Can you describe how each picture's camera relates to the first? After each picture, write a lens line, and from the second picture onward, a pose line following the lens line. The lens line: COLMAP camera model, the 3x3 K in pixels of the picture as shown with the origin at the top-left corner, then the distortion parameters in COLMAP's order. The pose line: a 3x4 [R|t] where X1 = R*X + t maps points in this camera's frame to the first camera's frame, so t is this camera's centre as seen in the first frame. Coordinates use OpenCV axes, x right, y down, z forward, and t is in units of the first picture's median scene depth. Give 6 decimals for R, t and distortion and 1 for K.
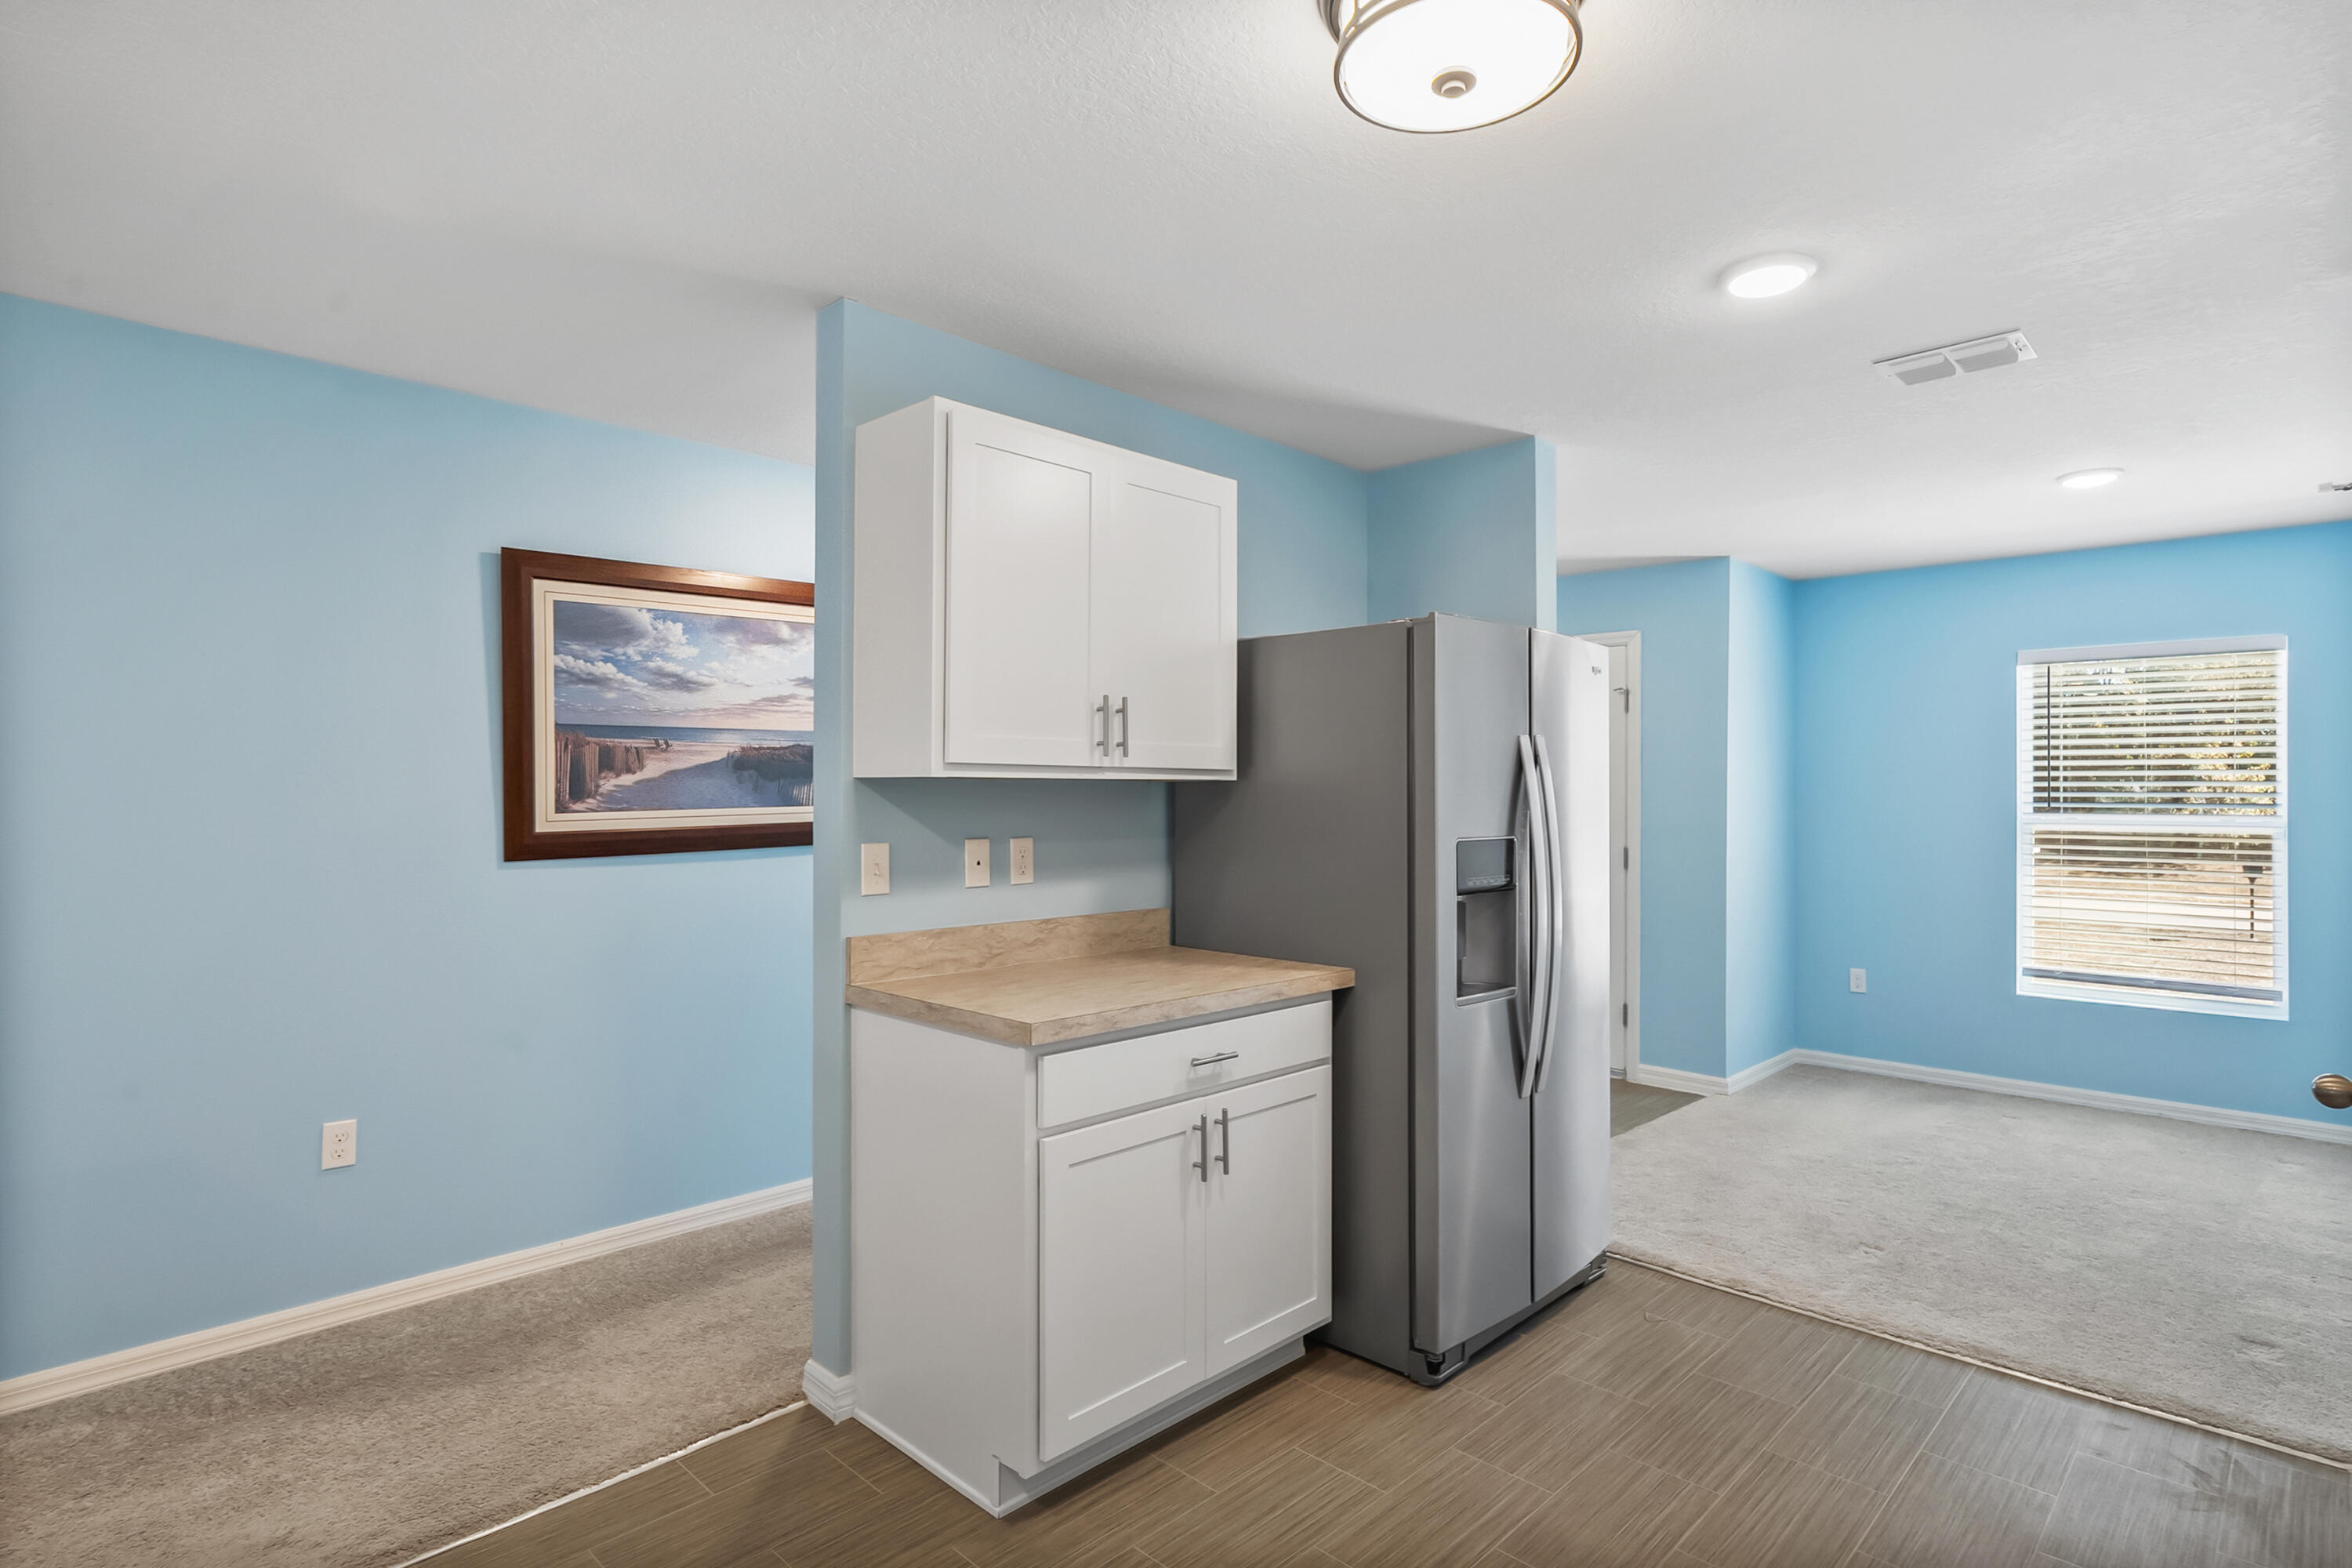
lens RADIAL K [[1227.0, 0, 1159.0], [0, 1227.0, 790.8], [0, 0, 1]] dist [0.005012, 0.002574]
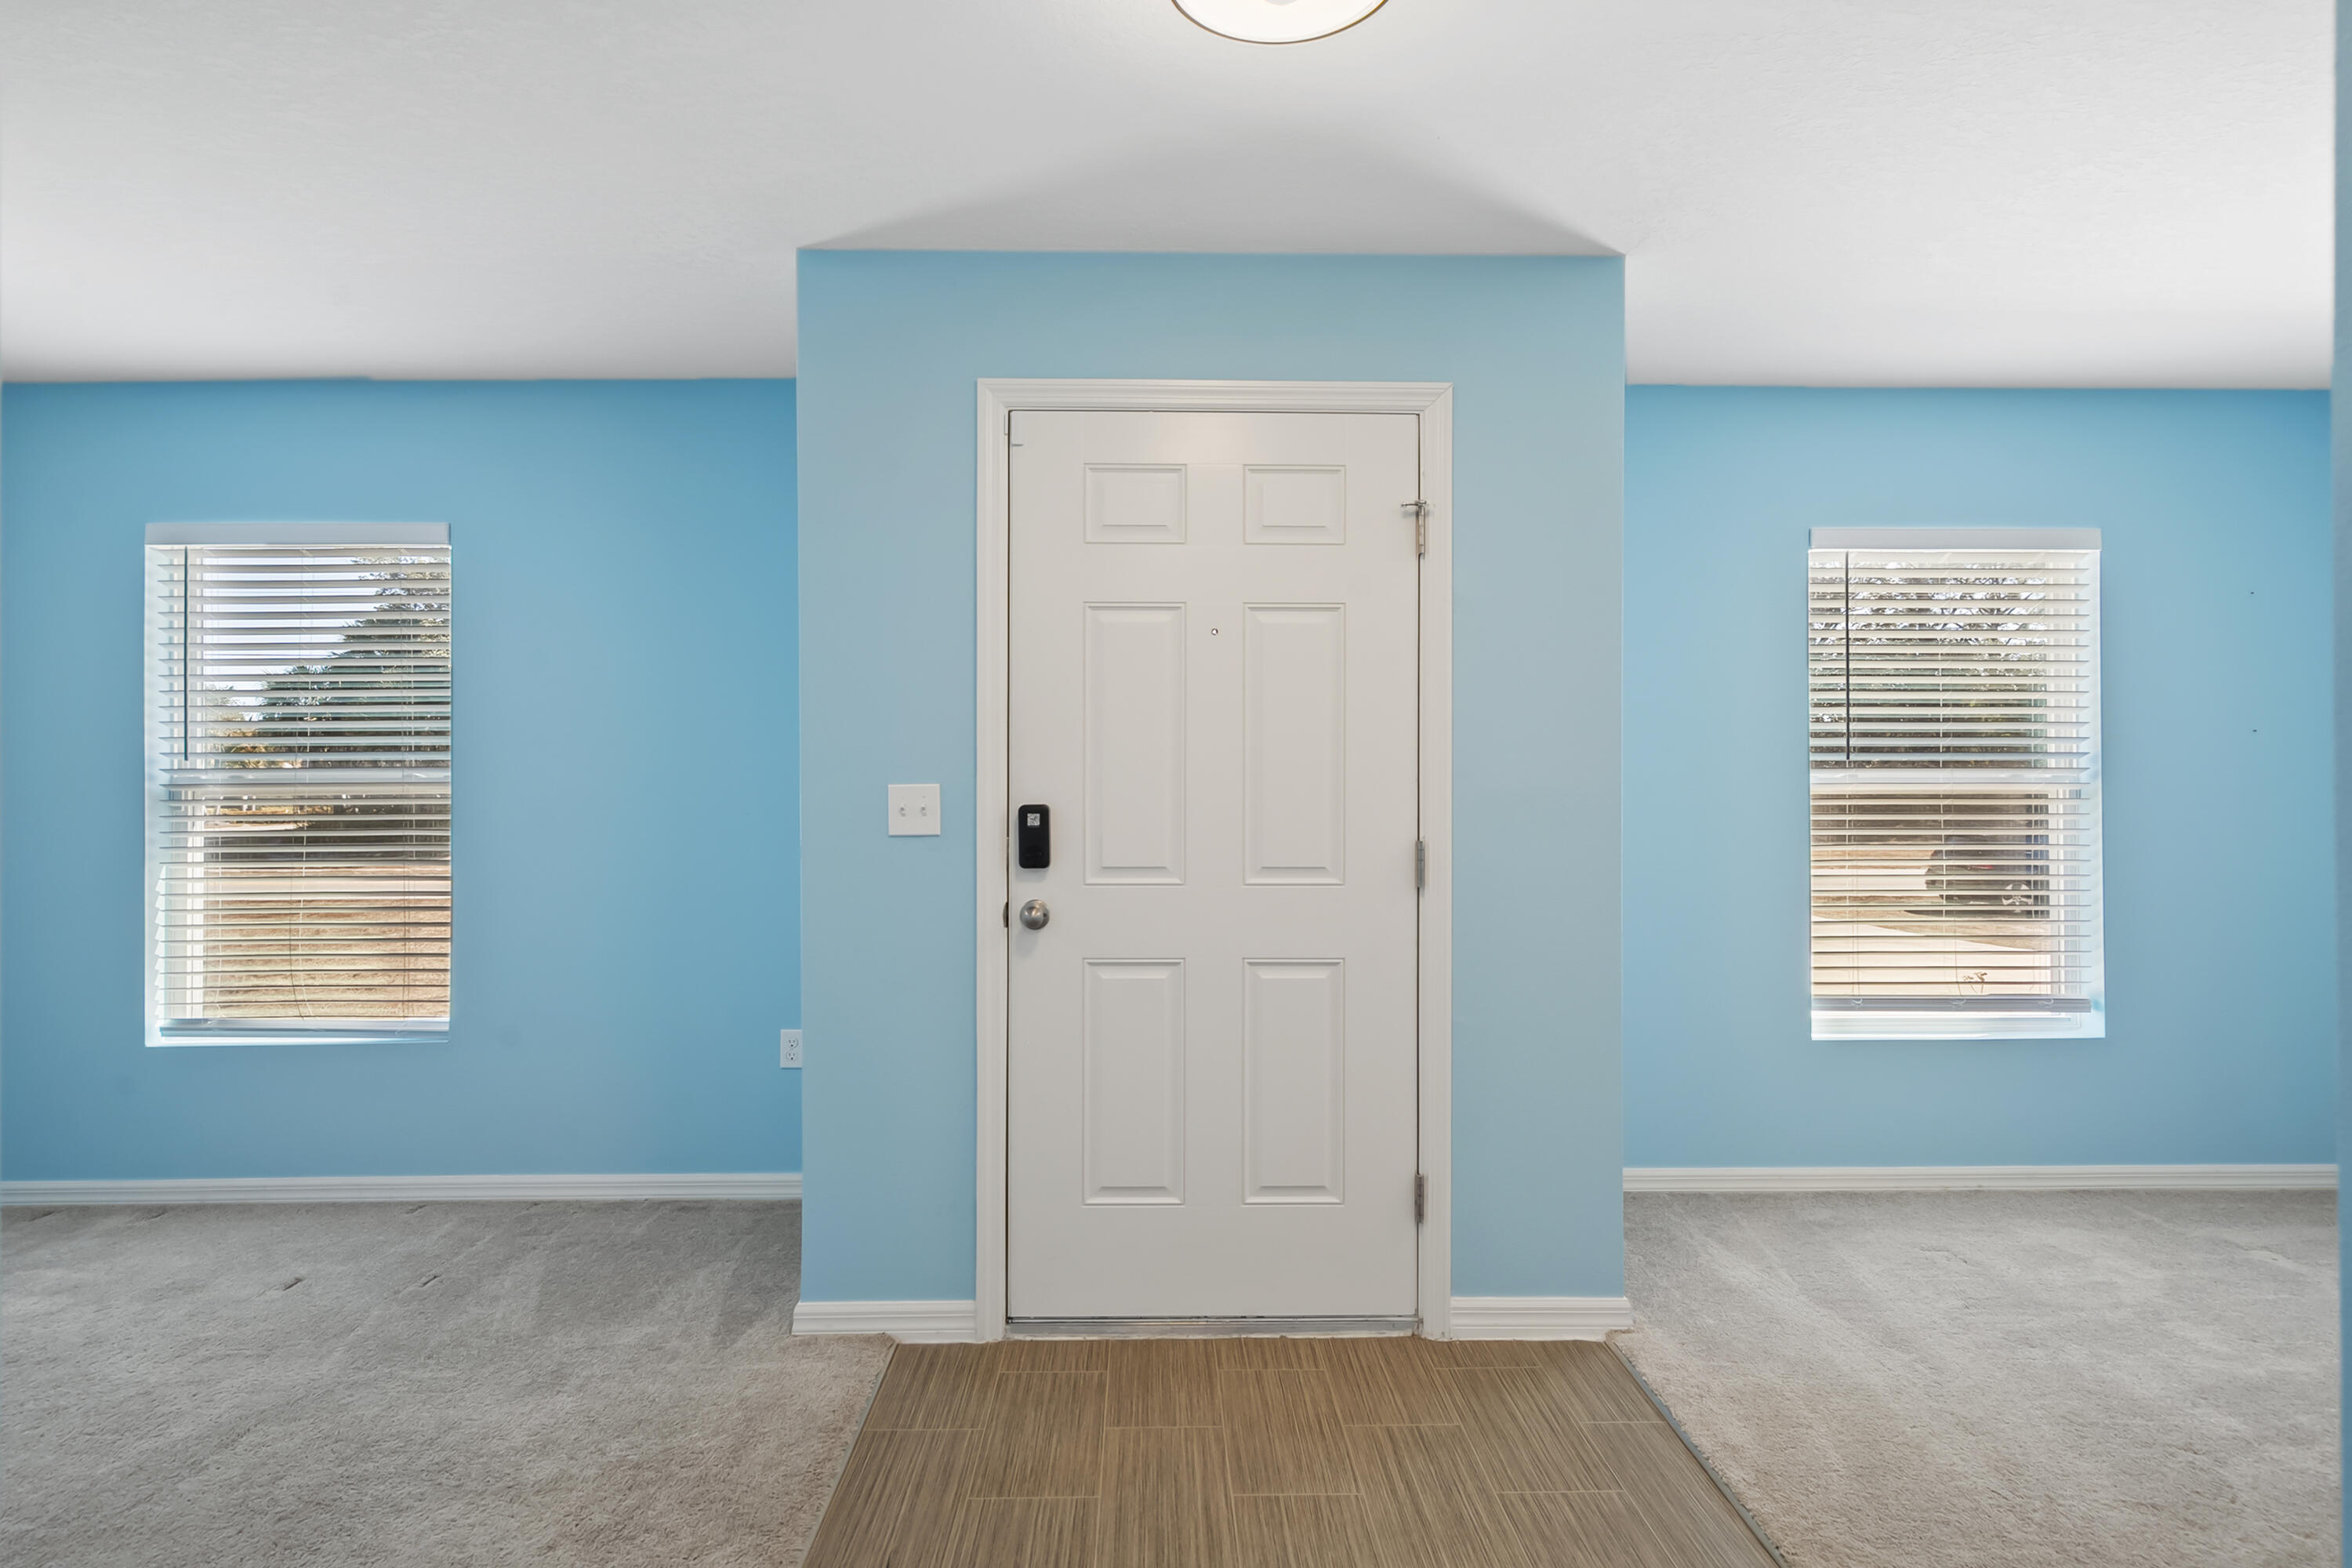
lens RADIAL K [[1227.0, 0, 1181.4], [0, 1227.0, 769.5], [0, 0, 1]] dist [0.005012, 0.002574]
pose [[0.706133, 0.007007, 0.708045, -0.021546], [0.006343, 0.999848, -0.016221, 0.028151], [-0.708051, 0.015946, 0.705981, 0.806696]]
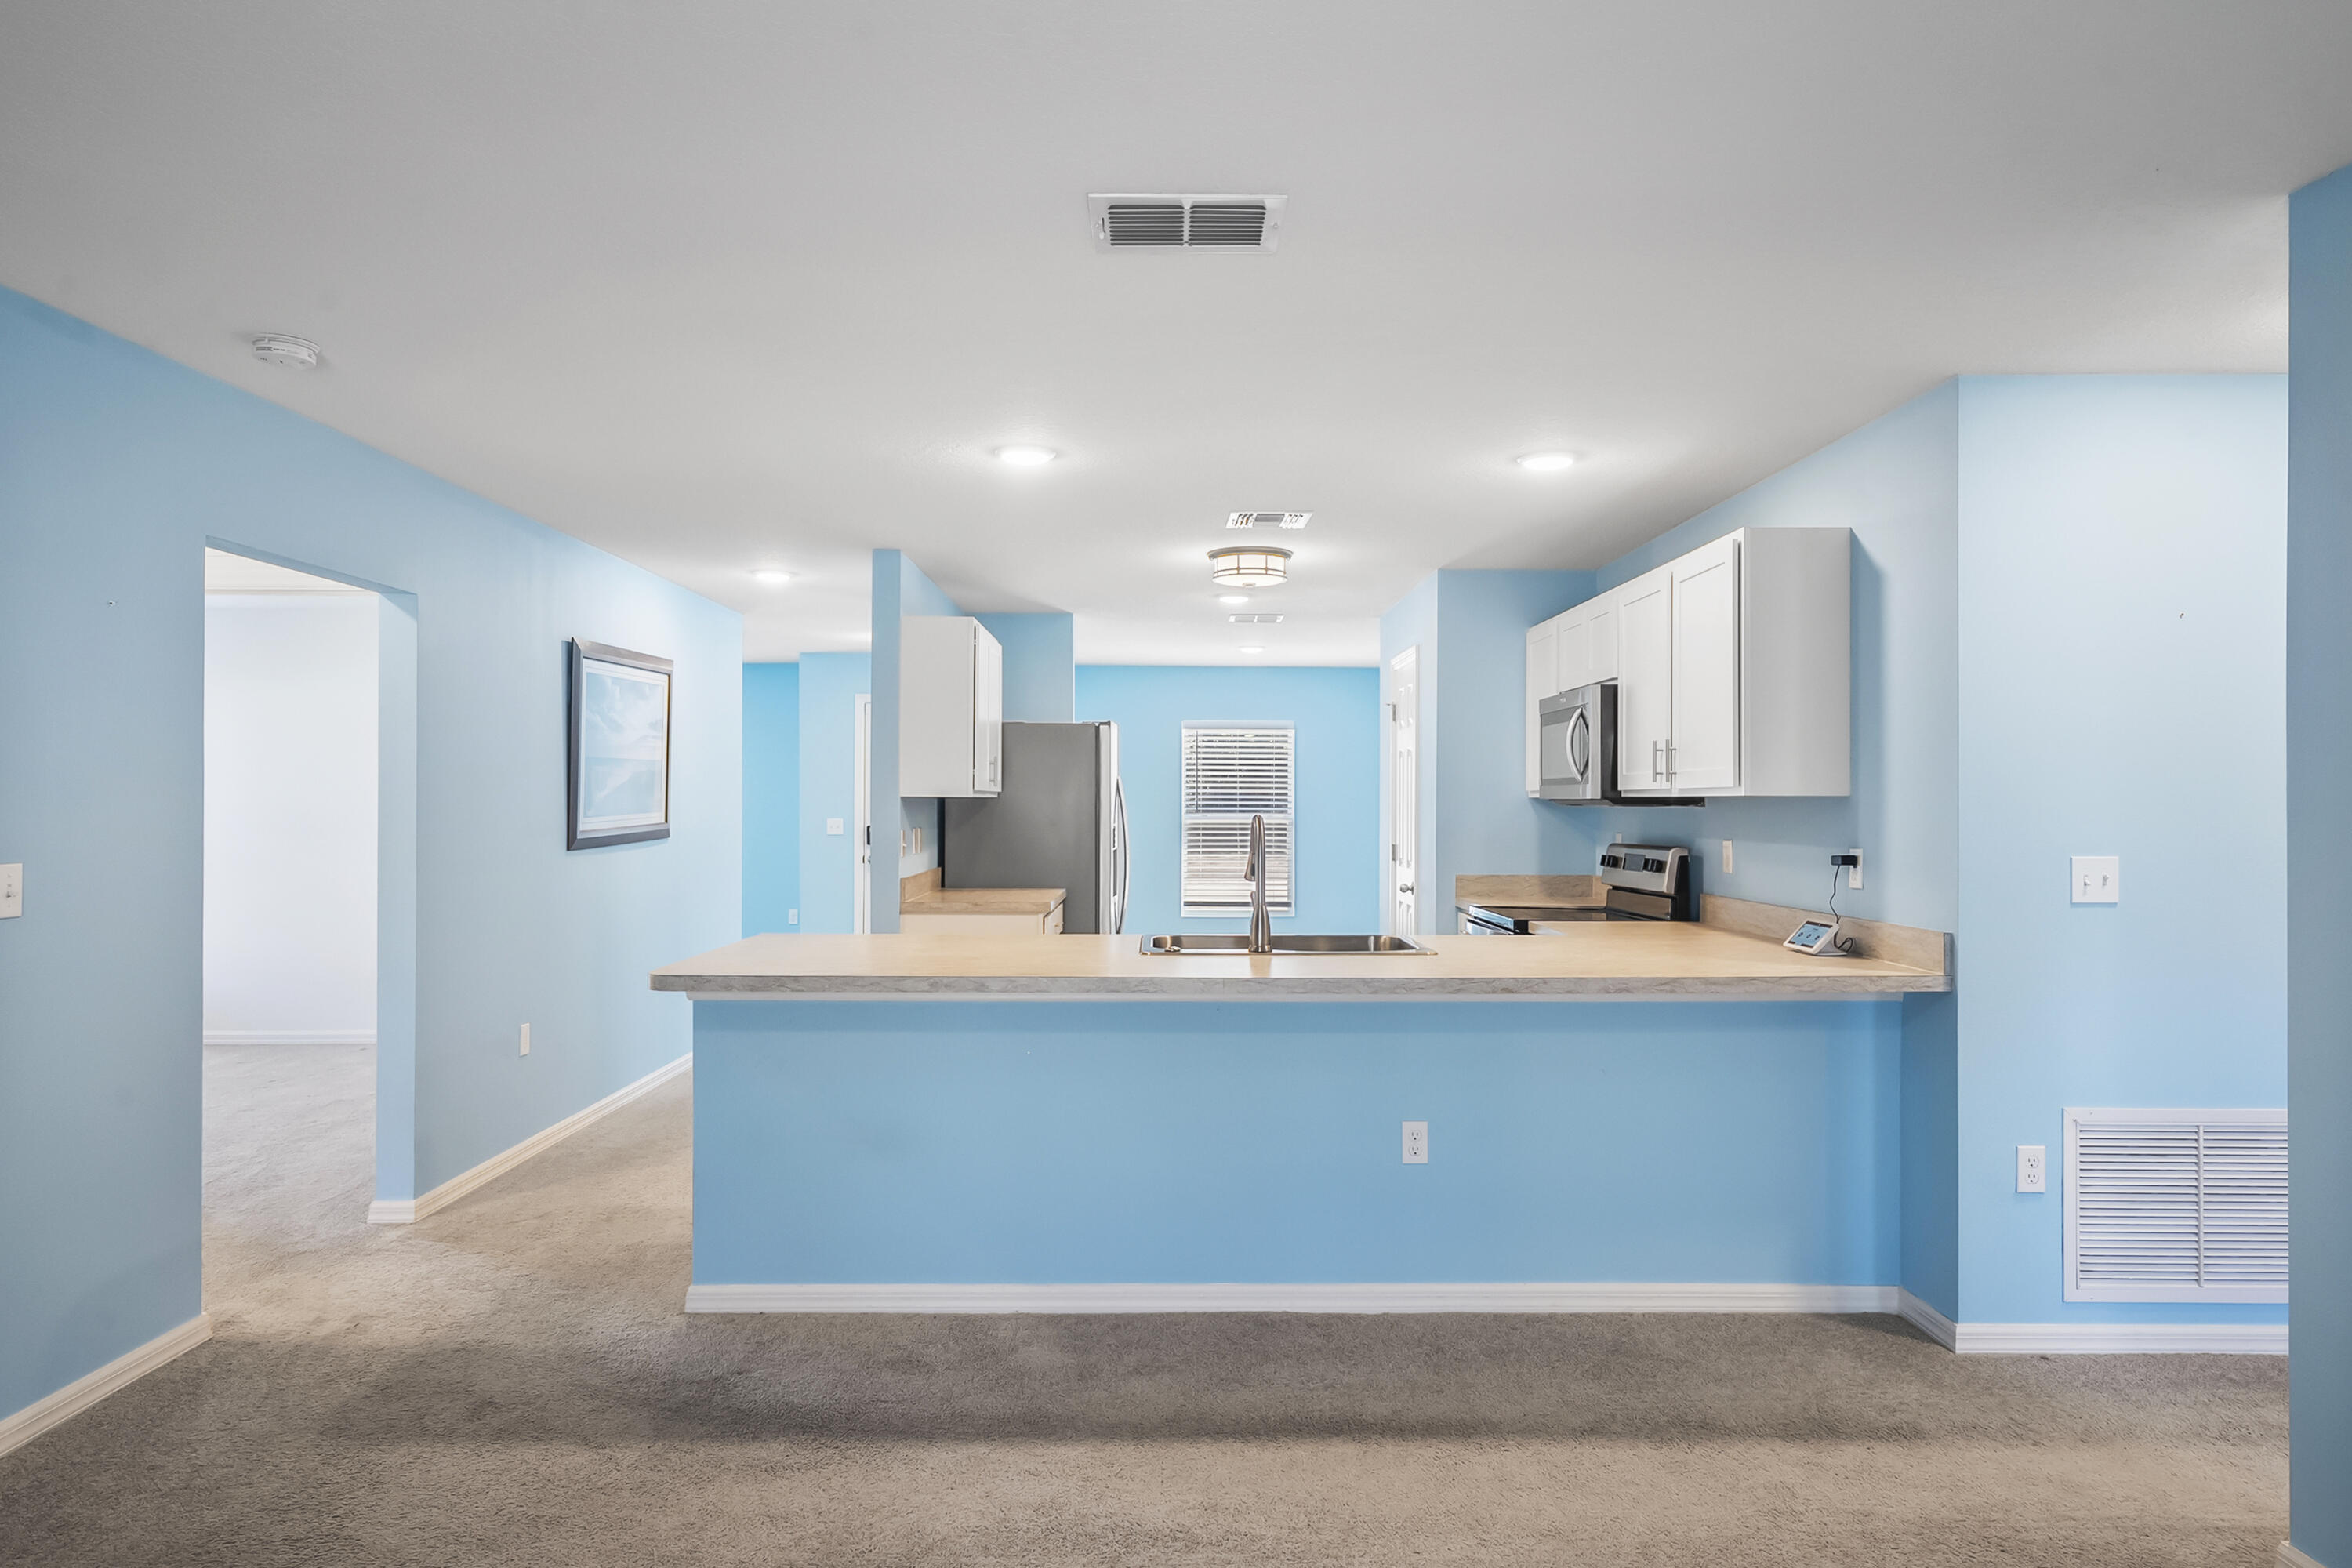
lens RADIAL K [[1418.3, 0, 1169.4], [0, 1418.3, 797.7], [0, 0, 1]] dist [0.006747, 0.001421]
pose [[0.713001, 0.001224, 0.701162, -0.766752], [-0.001858, 0.999998, 0.000143, -0.004431], [-0.701161, -0.001405, 0.713002, -0.448572]]
